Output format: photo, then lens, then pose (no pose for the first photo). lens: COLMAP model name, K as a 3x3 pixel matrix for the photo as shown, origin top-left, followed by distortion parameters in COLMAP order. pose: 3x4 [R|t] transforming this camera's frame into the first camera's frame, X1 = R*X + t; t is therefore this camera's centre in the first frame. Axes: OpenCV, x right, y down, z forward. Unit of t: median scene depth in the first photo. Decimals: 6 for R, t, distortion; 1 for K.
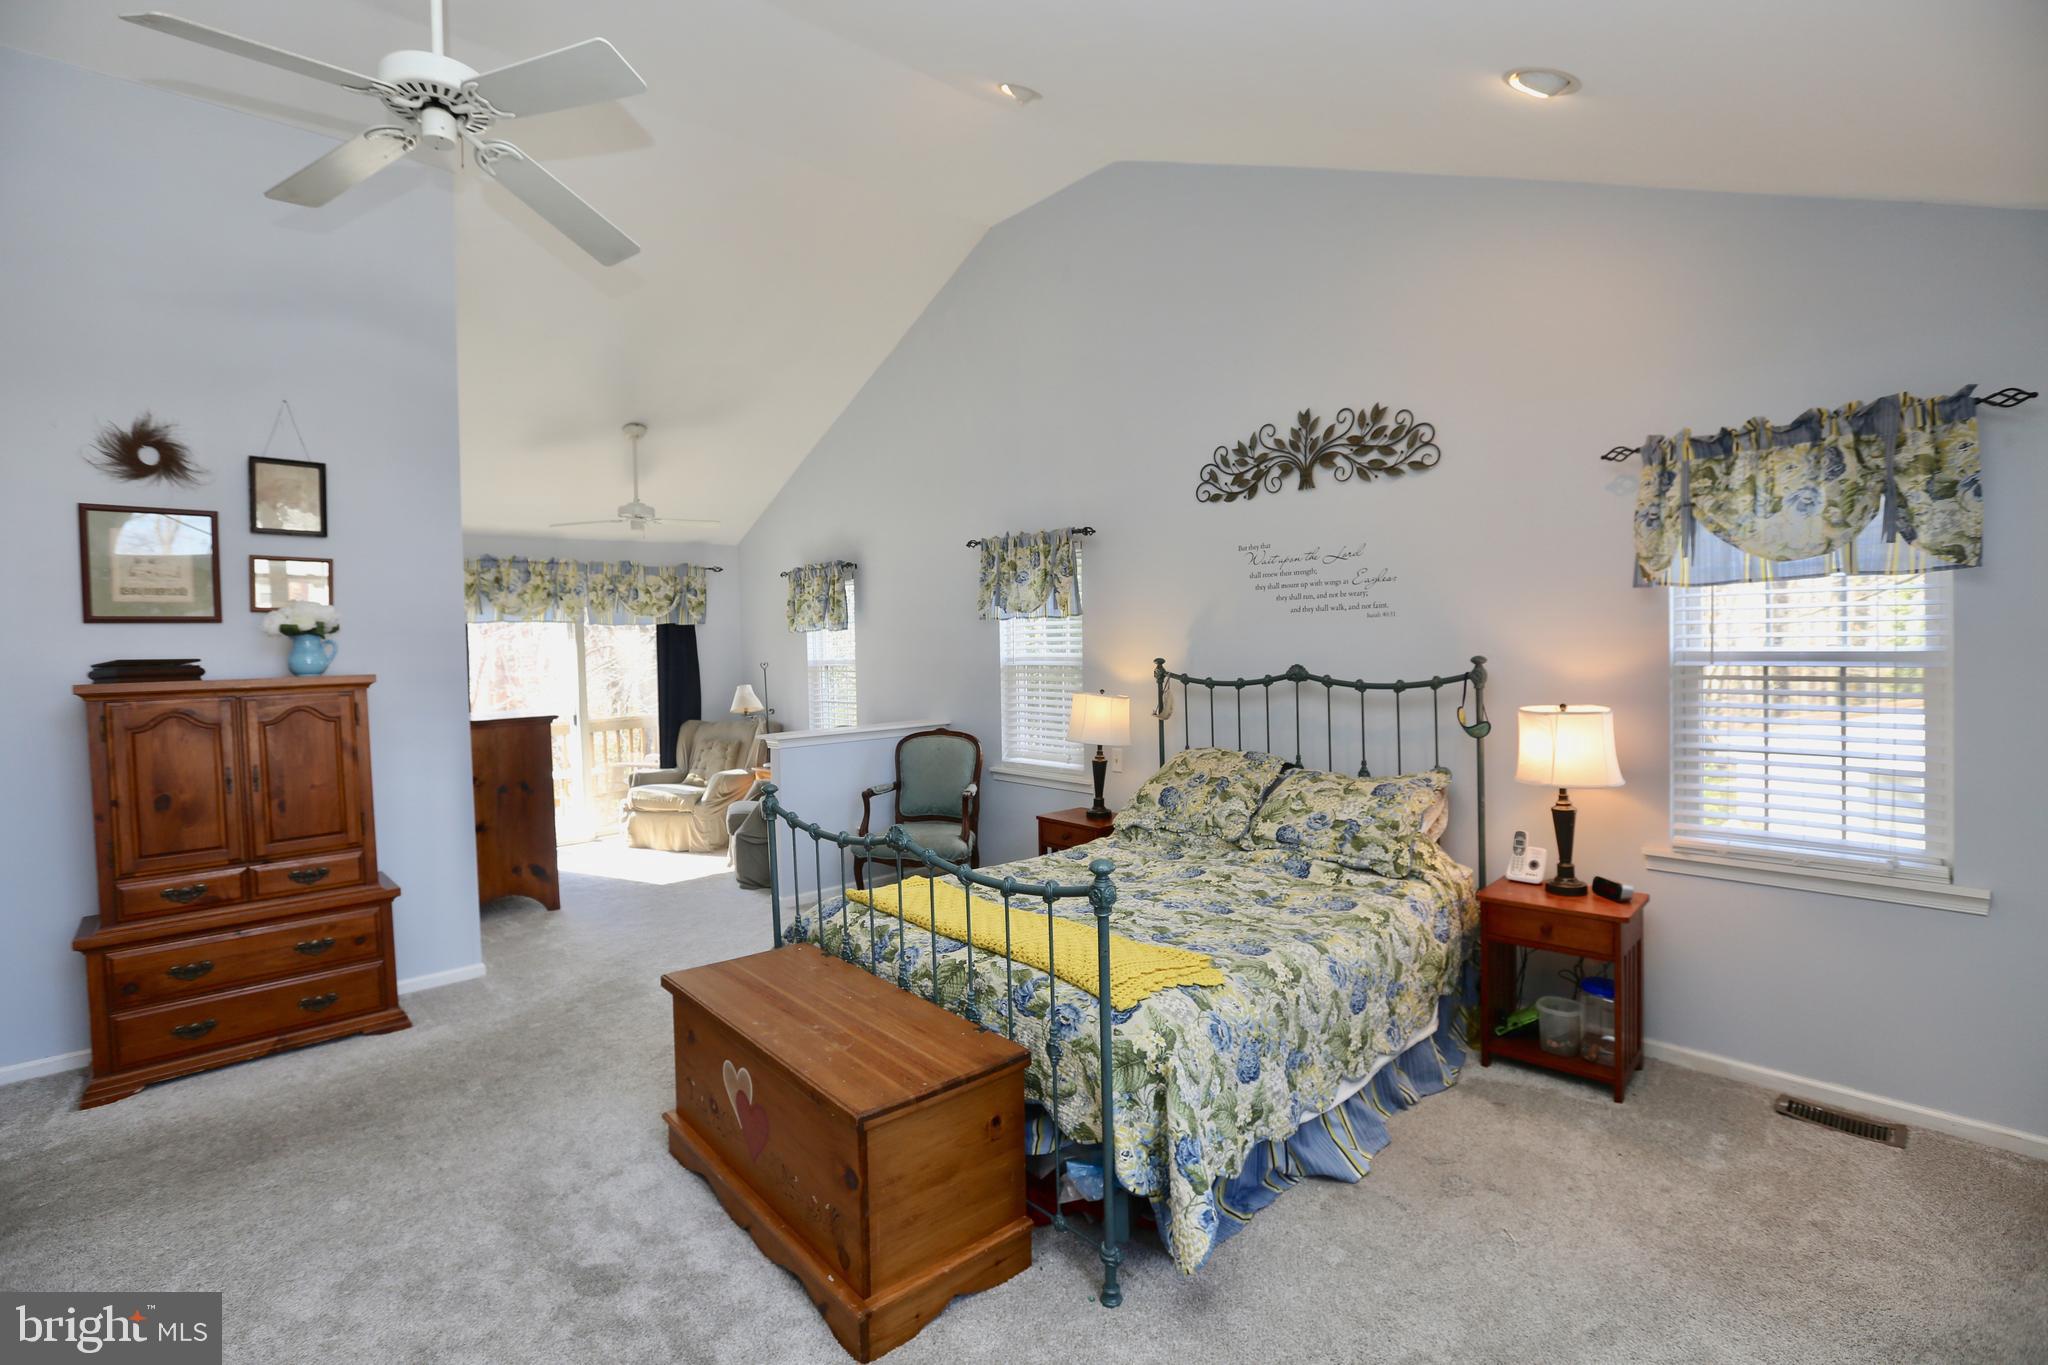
lens RADIAL K [[931.8, 0, 1021.3], [0, 931.8, 671.5], [0, 0, 1]] dist [-0.045884, 0.013646]
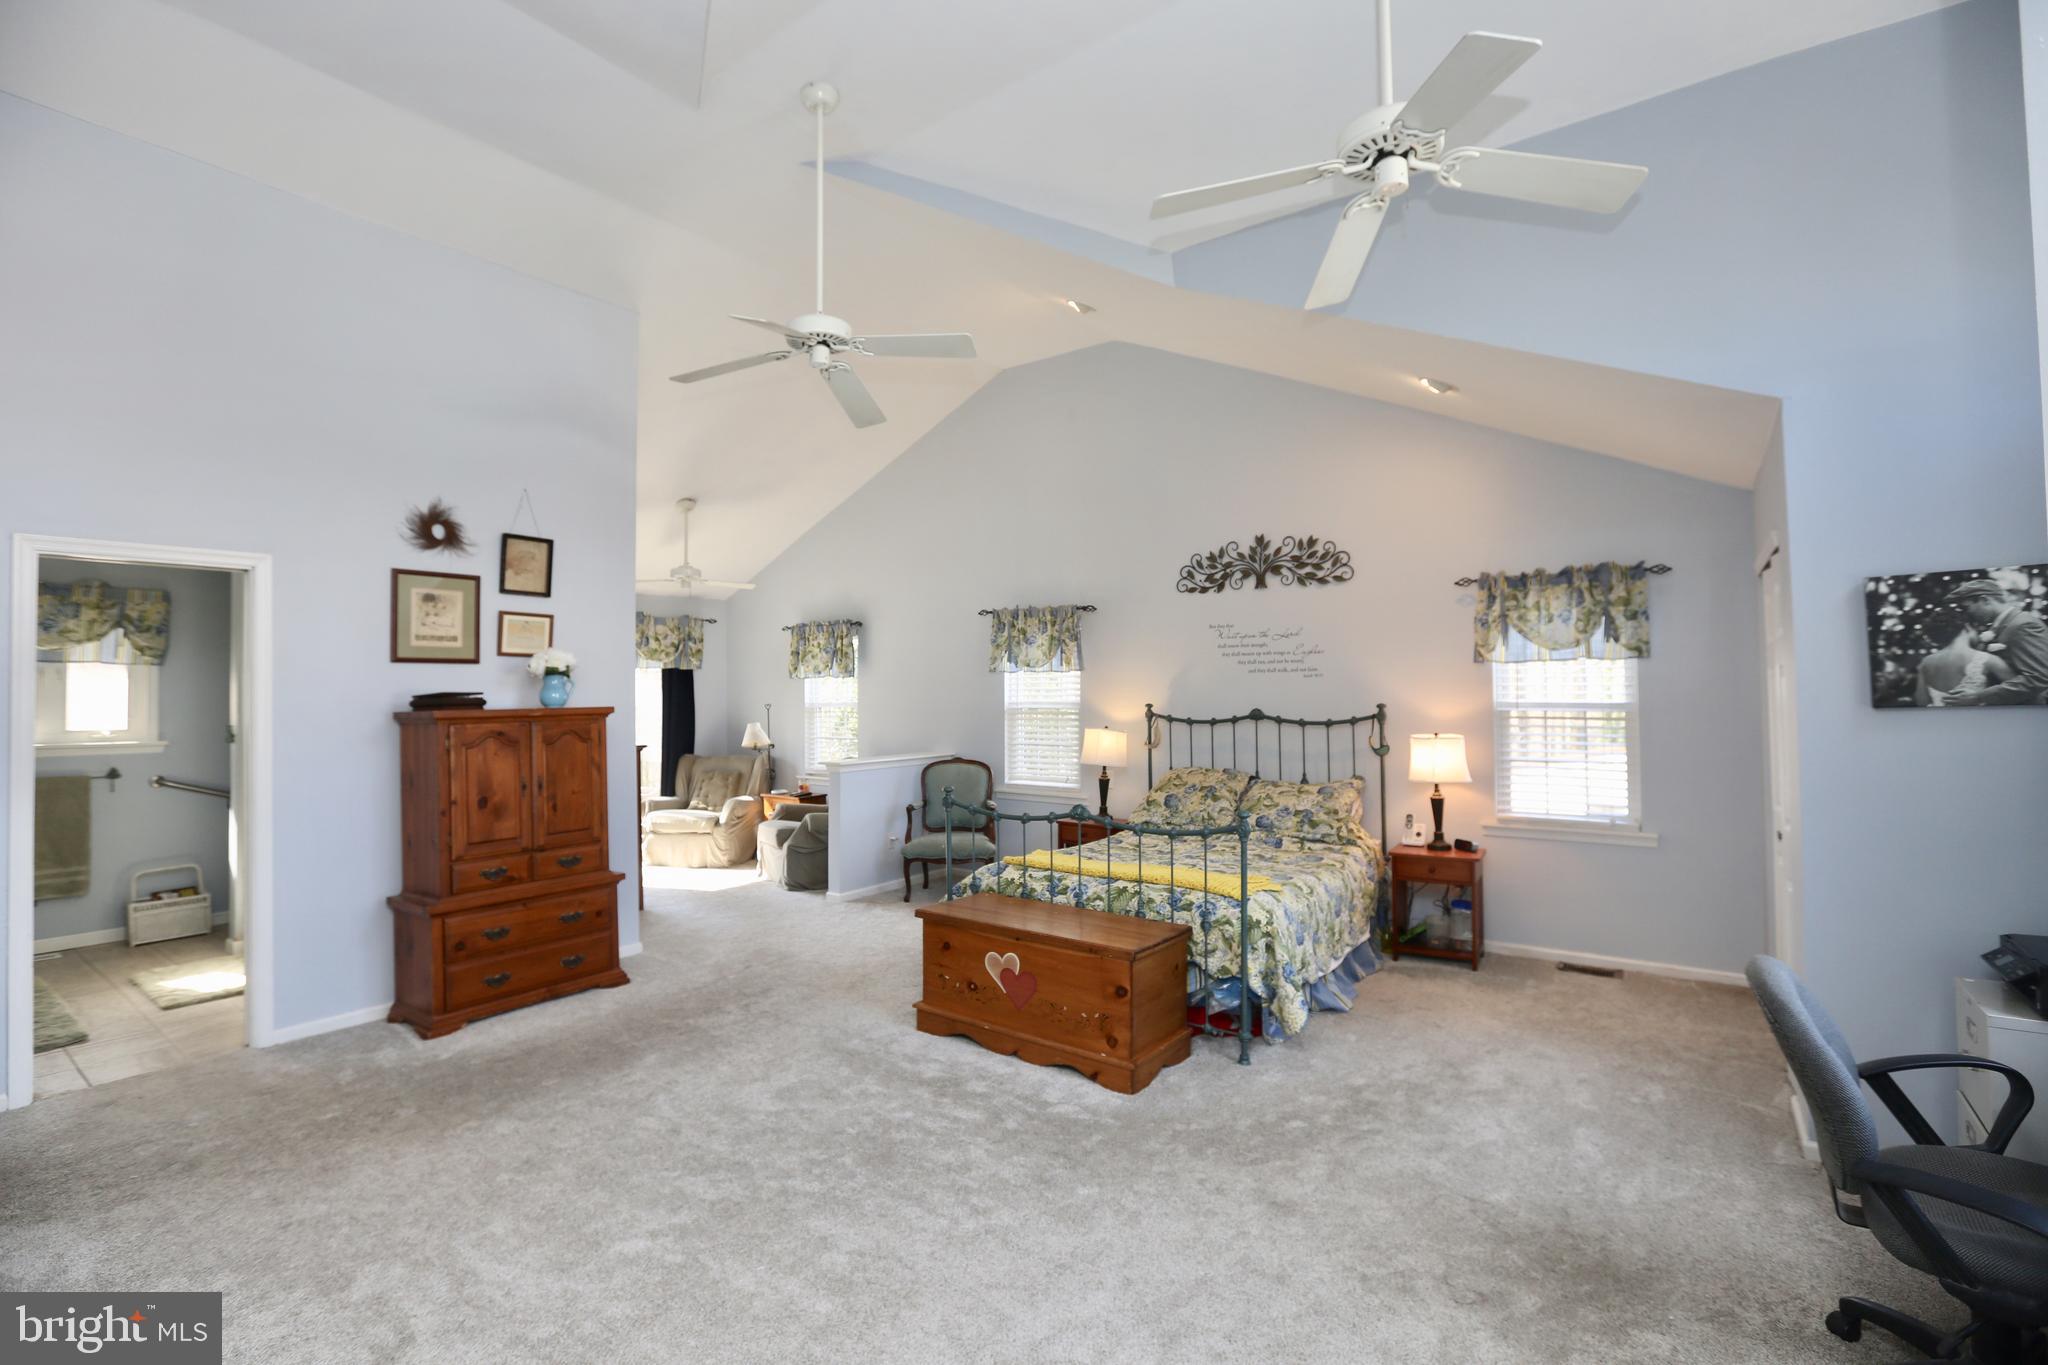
lens RADIAL K [[931.8, 0, 1030.7], [0, 931.8, 670.7], [0, 0, 1]] dist [-0.045884, 0.013646]
pose [[0.977939, 0.019990, 0.207931, -0.378635], [-0.009021, 0.998523, -0.053567, 0.015789], [-0.208695, 0.050510, 0.976676, -0.379884]]
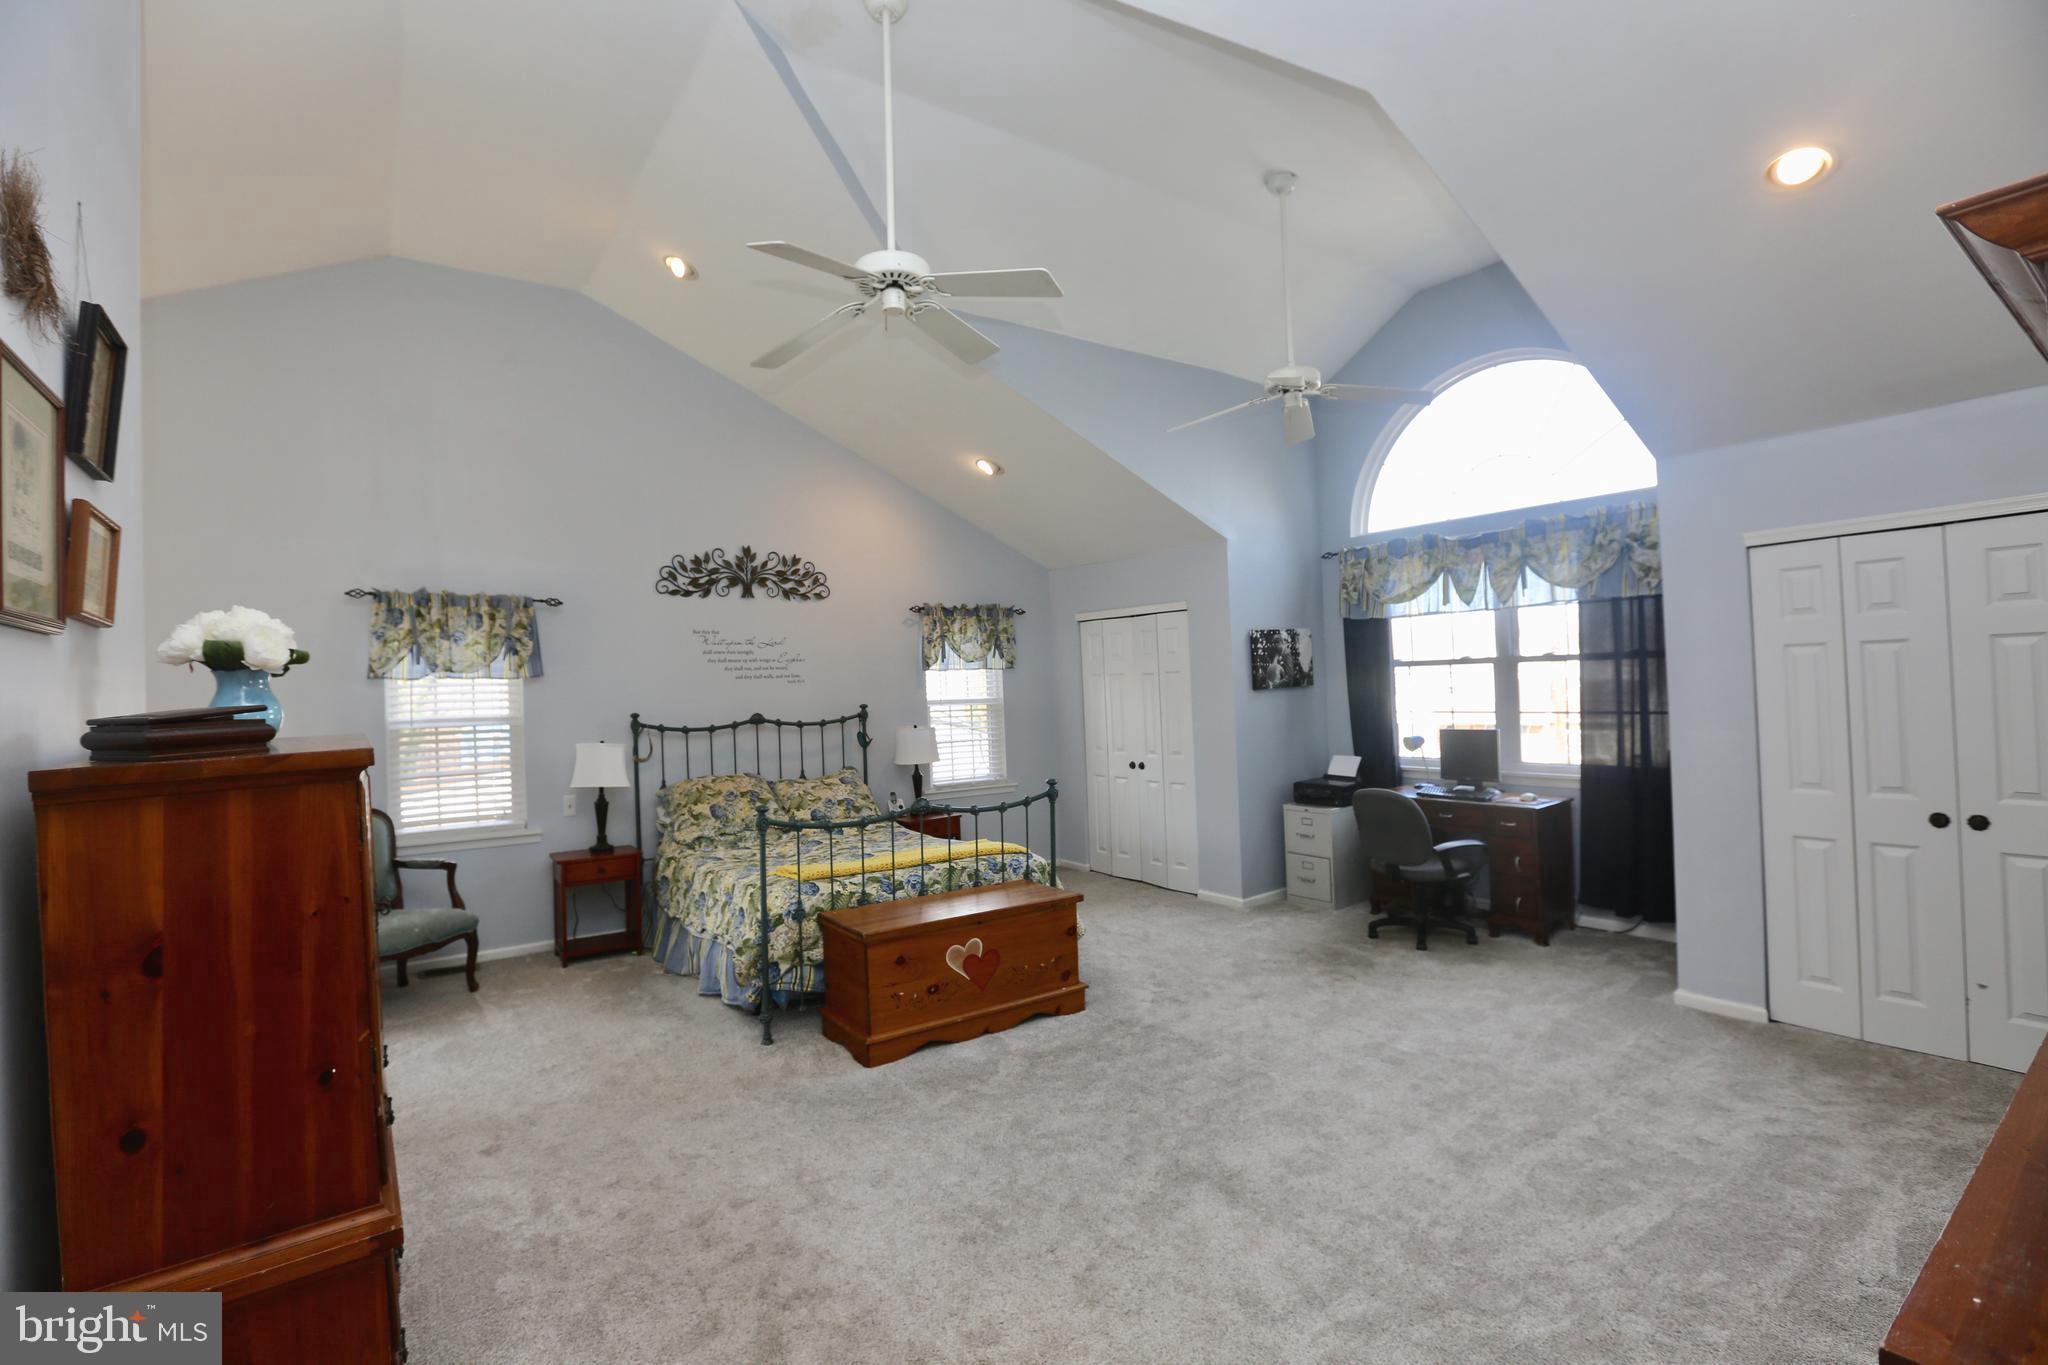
lens RADIAL K [[931.8, 0, 997.2], [0, 931.8, 675.9], [0, 0, 1]] dist [-0.045884, 0.013646]
pose [[0.118615, 0.029762, 0.992494, -1.241392], [0.056330, 0.997739, -0.036652, 0.010076], [-0.991341, 0.060255, 0.116670, 0.459083]]
